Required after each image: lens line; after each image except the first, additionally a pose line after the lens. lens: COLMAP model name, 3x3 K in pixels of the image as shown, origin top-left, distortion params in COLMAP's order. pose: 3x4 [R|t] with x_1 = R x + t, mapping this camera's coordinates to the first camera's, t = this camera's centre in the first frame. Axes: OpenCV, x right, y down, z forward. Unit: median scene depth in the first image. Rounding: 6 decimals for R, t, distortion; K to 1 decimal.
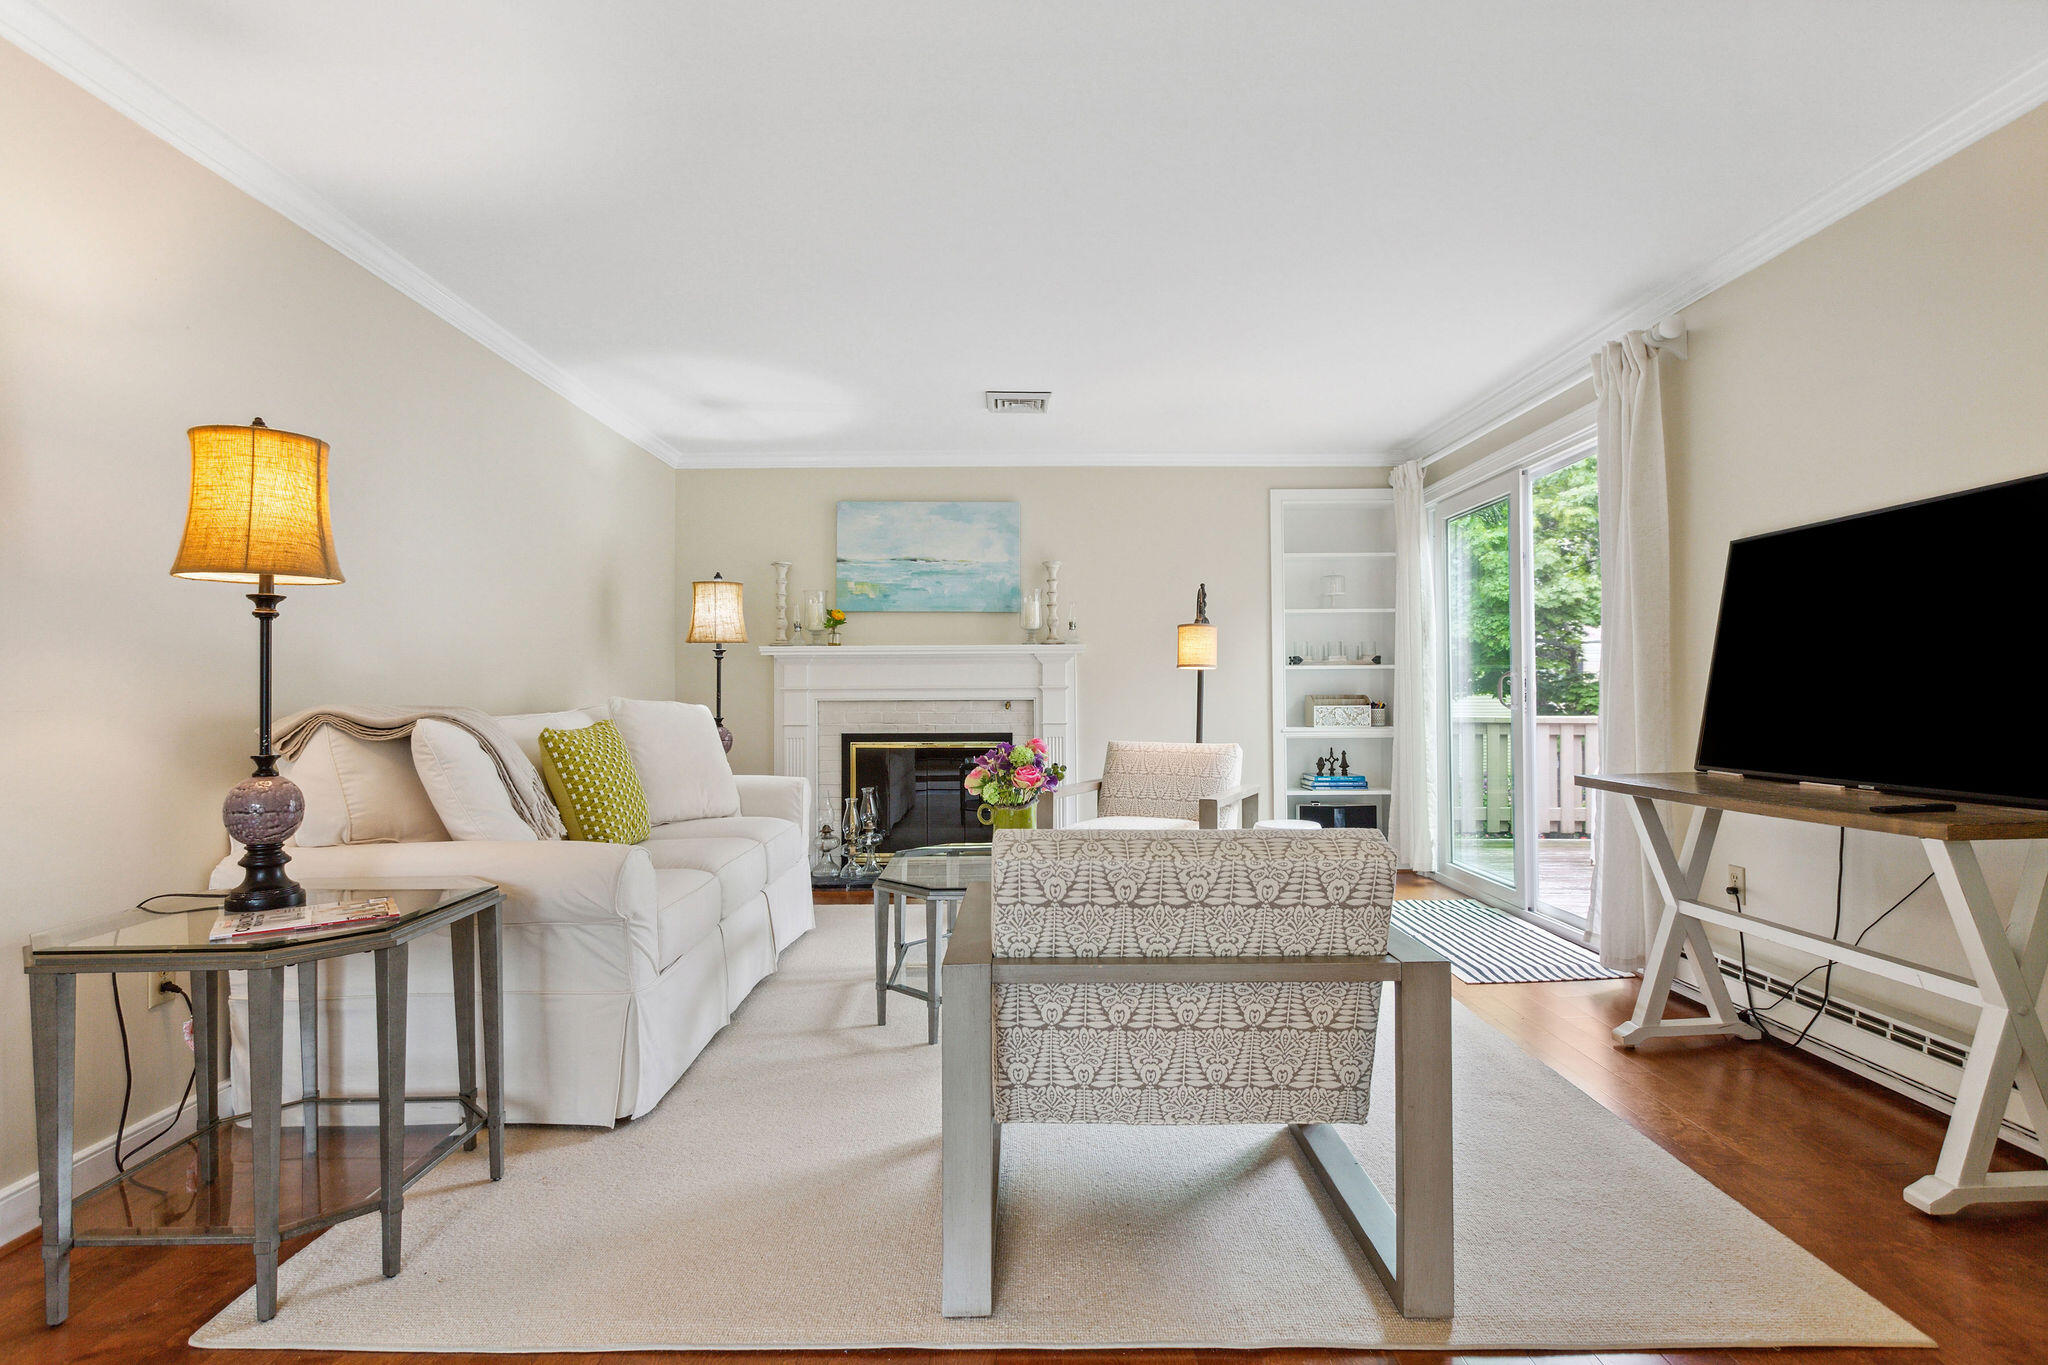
lens RADIAL K [[1036.2, 0, 1032.3], [0, 1036.2, 682.6], [0, 0, 1]] dist [-0.018325, -0.000162]
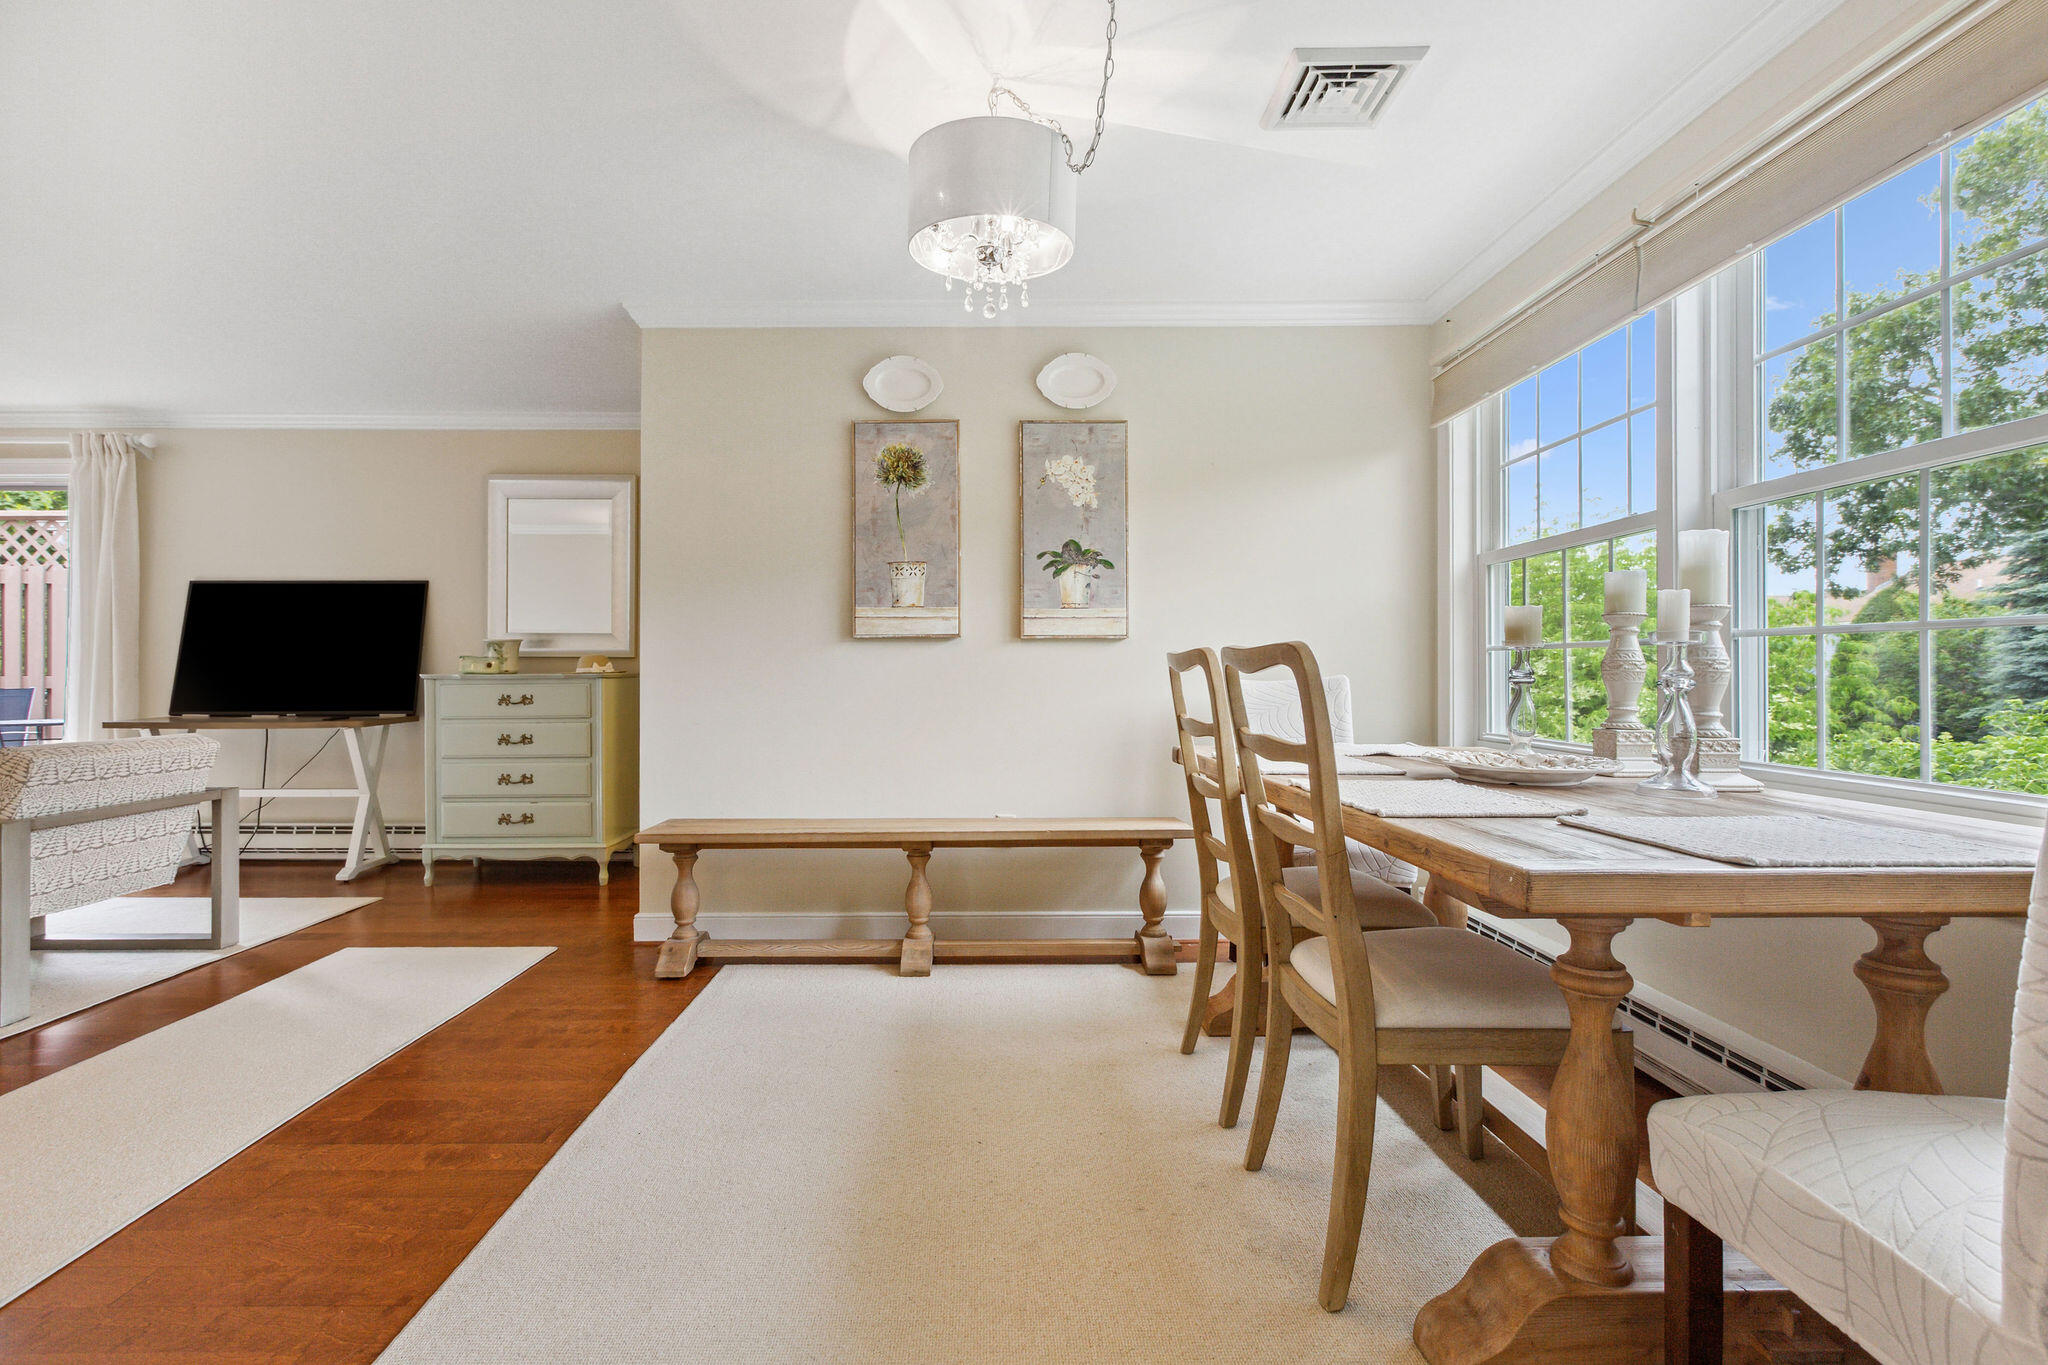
lens RADIAL K [[954.3, 0, 986.4], [0, 954.3, 664.6], [0, 0, 1]] dist [0.001379, 0.000352]
pose [[0.024875, 0.006420, 0.999670, -0.500891], [-0.009370, 0.999937, -0.006188, 0.000108], [-0.999647, -0.009213, 0.024933, -0.215163]]
